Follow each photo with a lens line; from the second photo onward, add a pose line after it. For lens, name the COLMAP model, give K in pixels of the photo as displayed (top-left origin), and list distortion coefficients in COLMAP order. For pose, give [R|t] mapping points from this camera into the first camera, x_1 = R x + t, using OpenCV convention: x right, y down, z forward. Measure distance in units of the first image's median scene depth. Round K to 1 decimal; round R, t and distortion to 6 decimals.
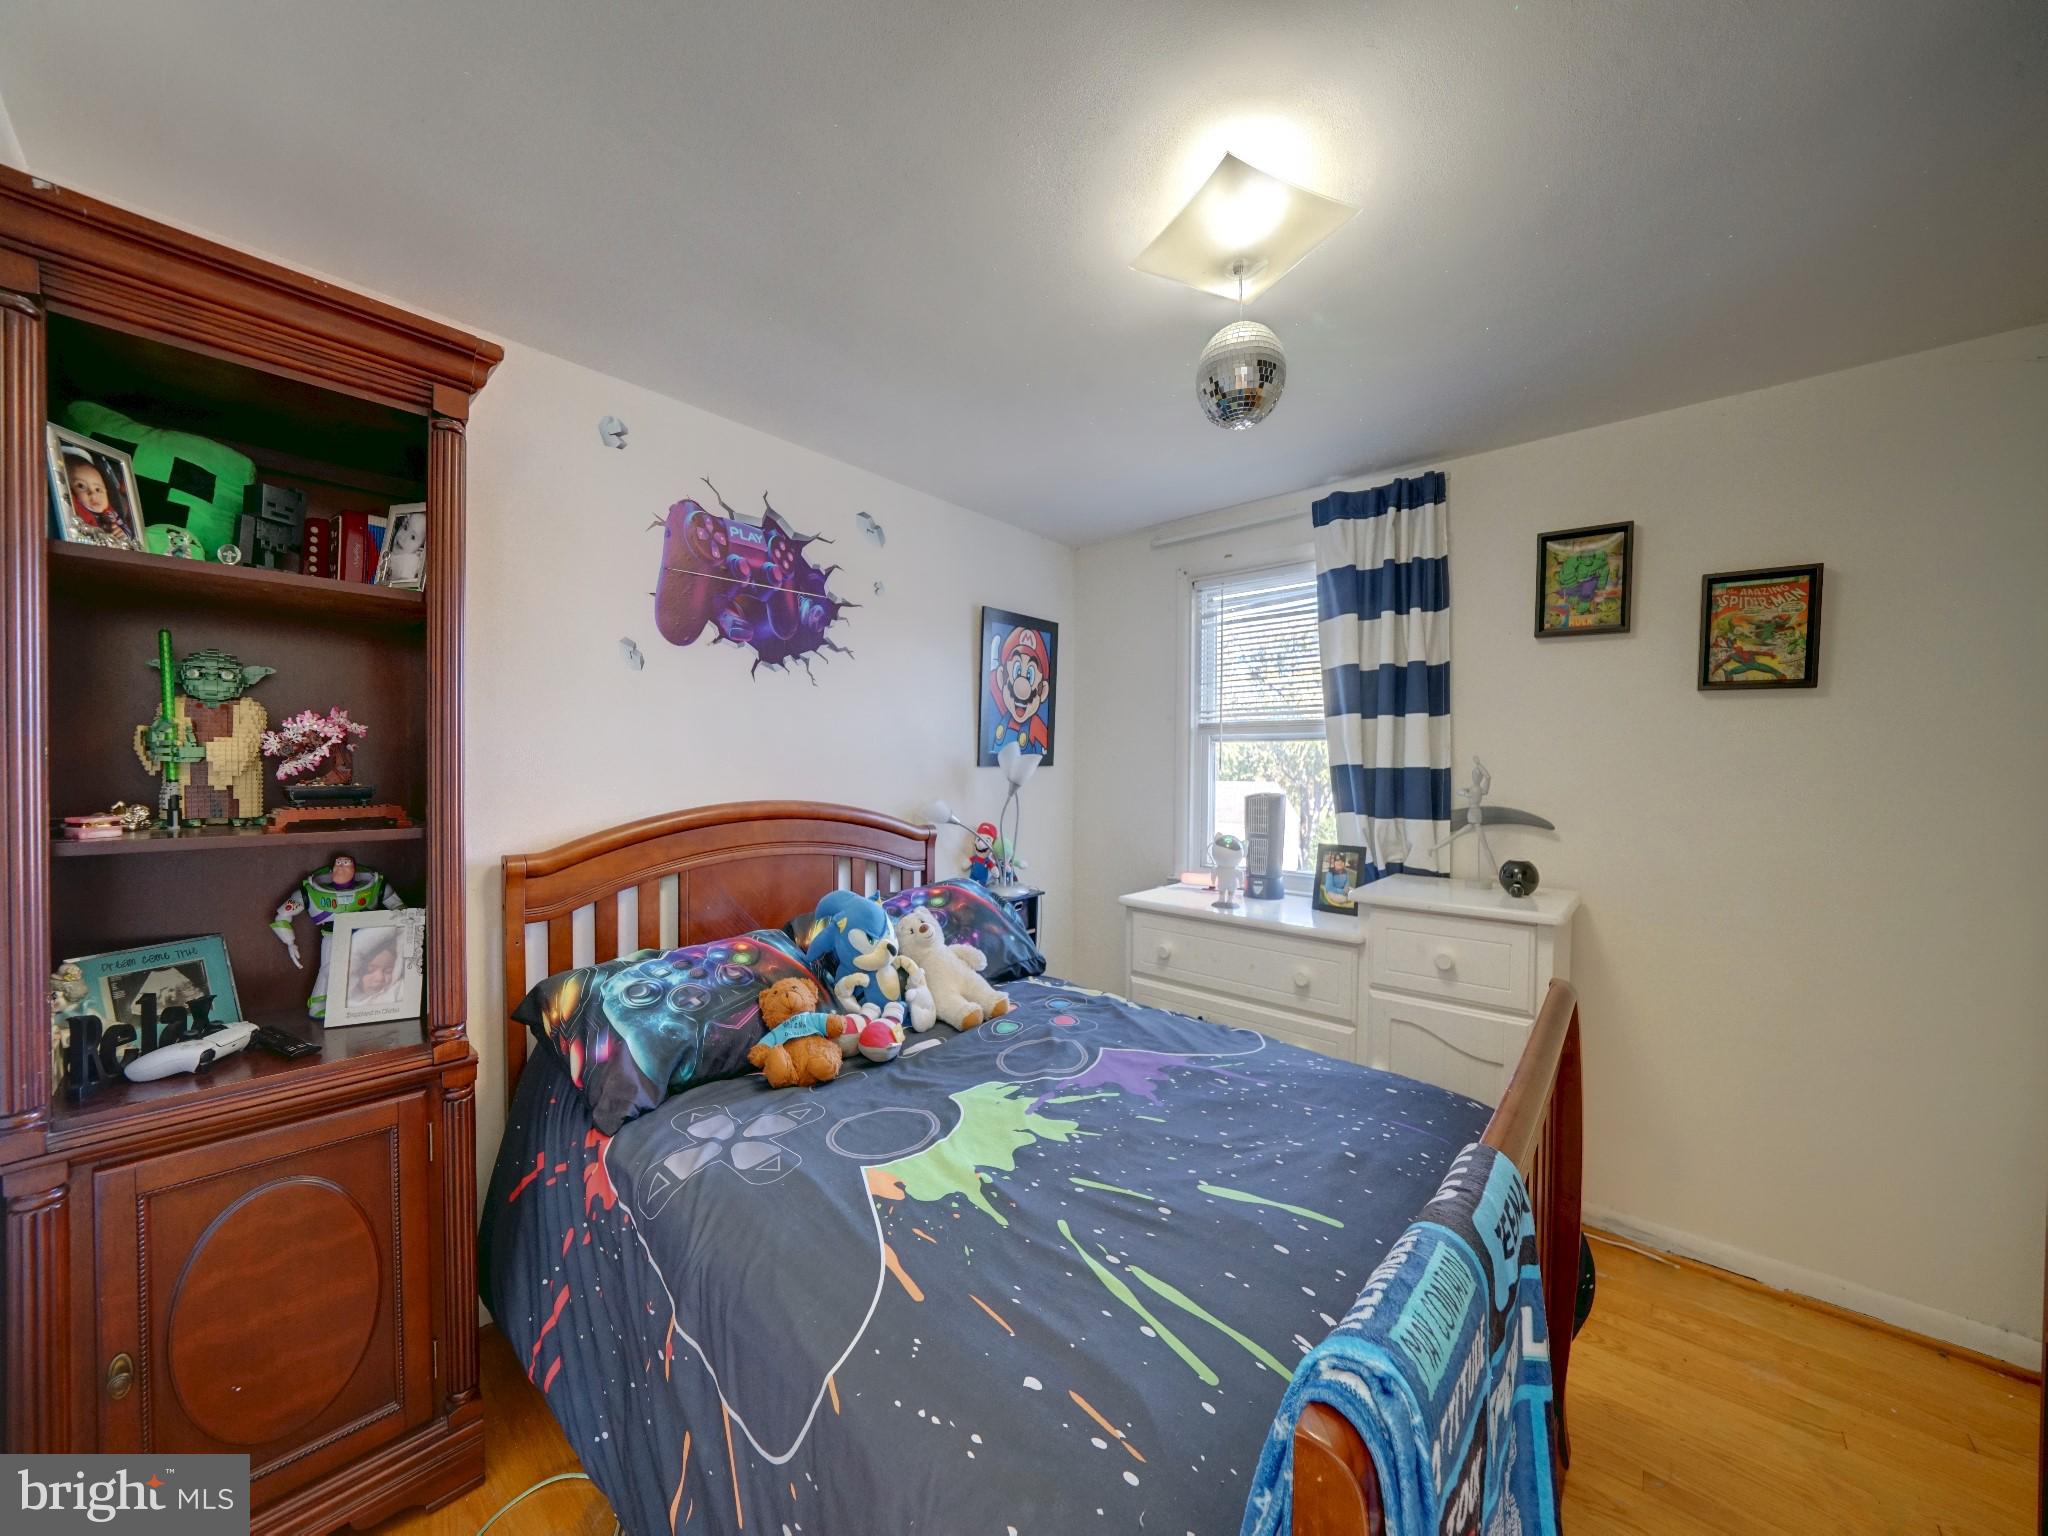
lens RADIAL K [[691.8, 0, 1028.0], [0, 691.8, 772.6], [0, 0, 1]] dist [-0.011093, -0.000106]
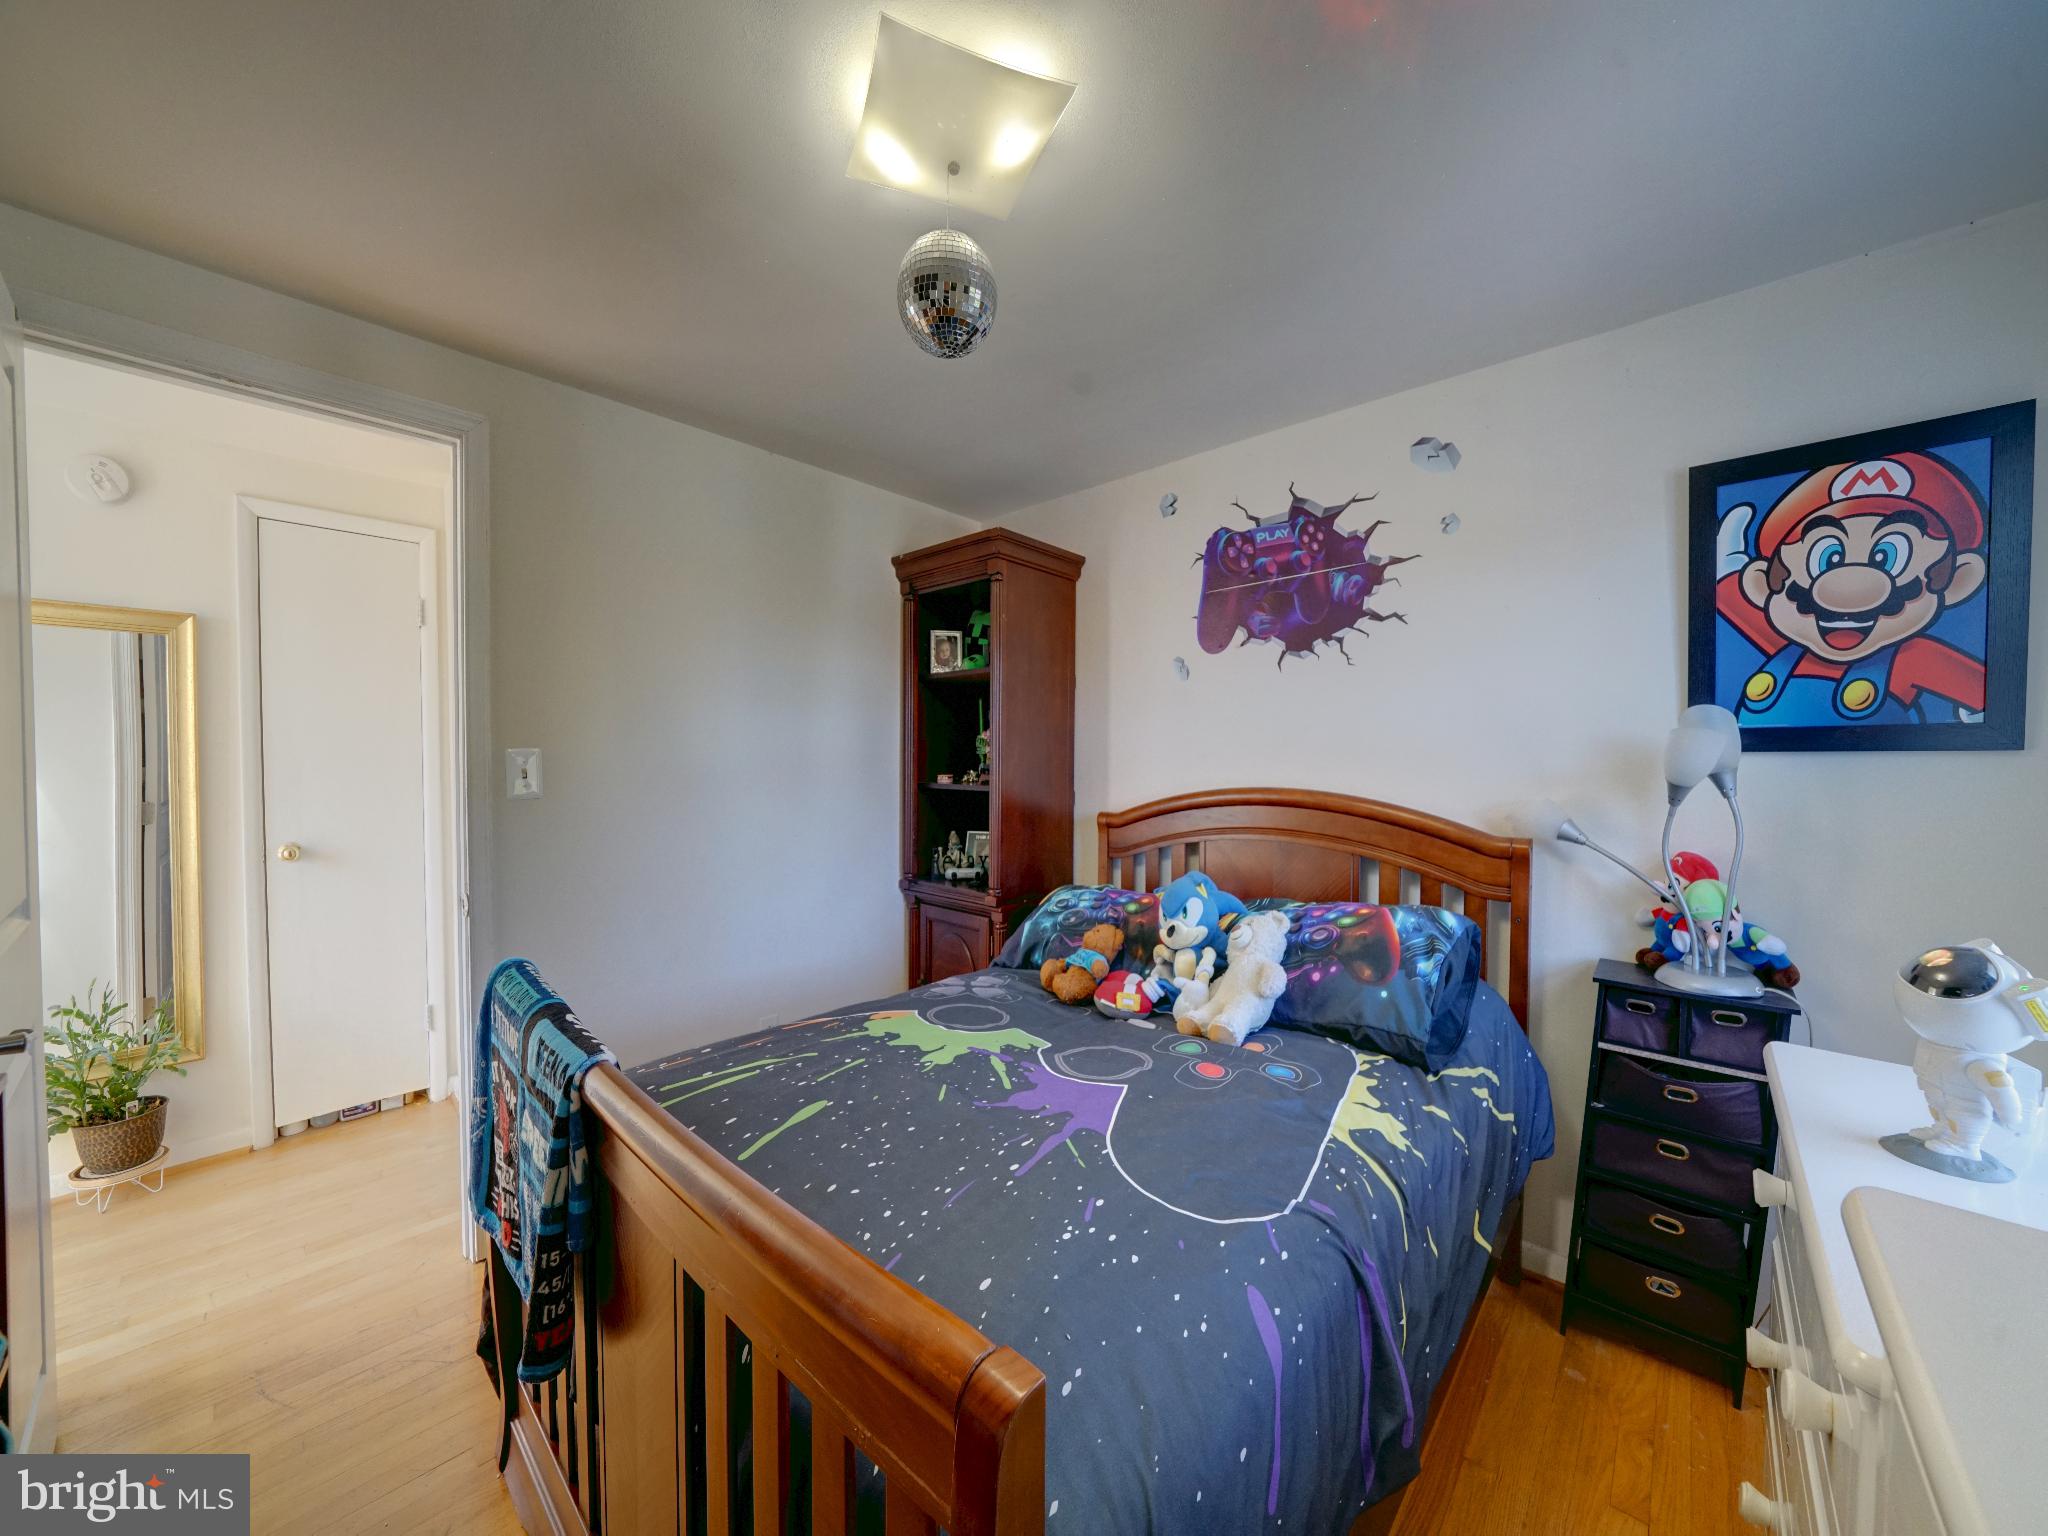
lens RADIAL K [[723.5, 0, 1029.7], [0, 723.5, 770.7], [0, 0, 1]] dist [-0.019682, 0.002410]
pose [[0.012577, 0.009364, -0.999877, 0.663004], [-0.013063, 0.999872, 0.009199, 0.009781], [0.999836, 0.012946, 0.012698, 0.595574]]
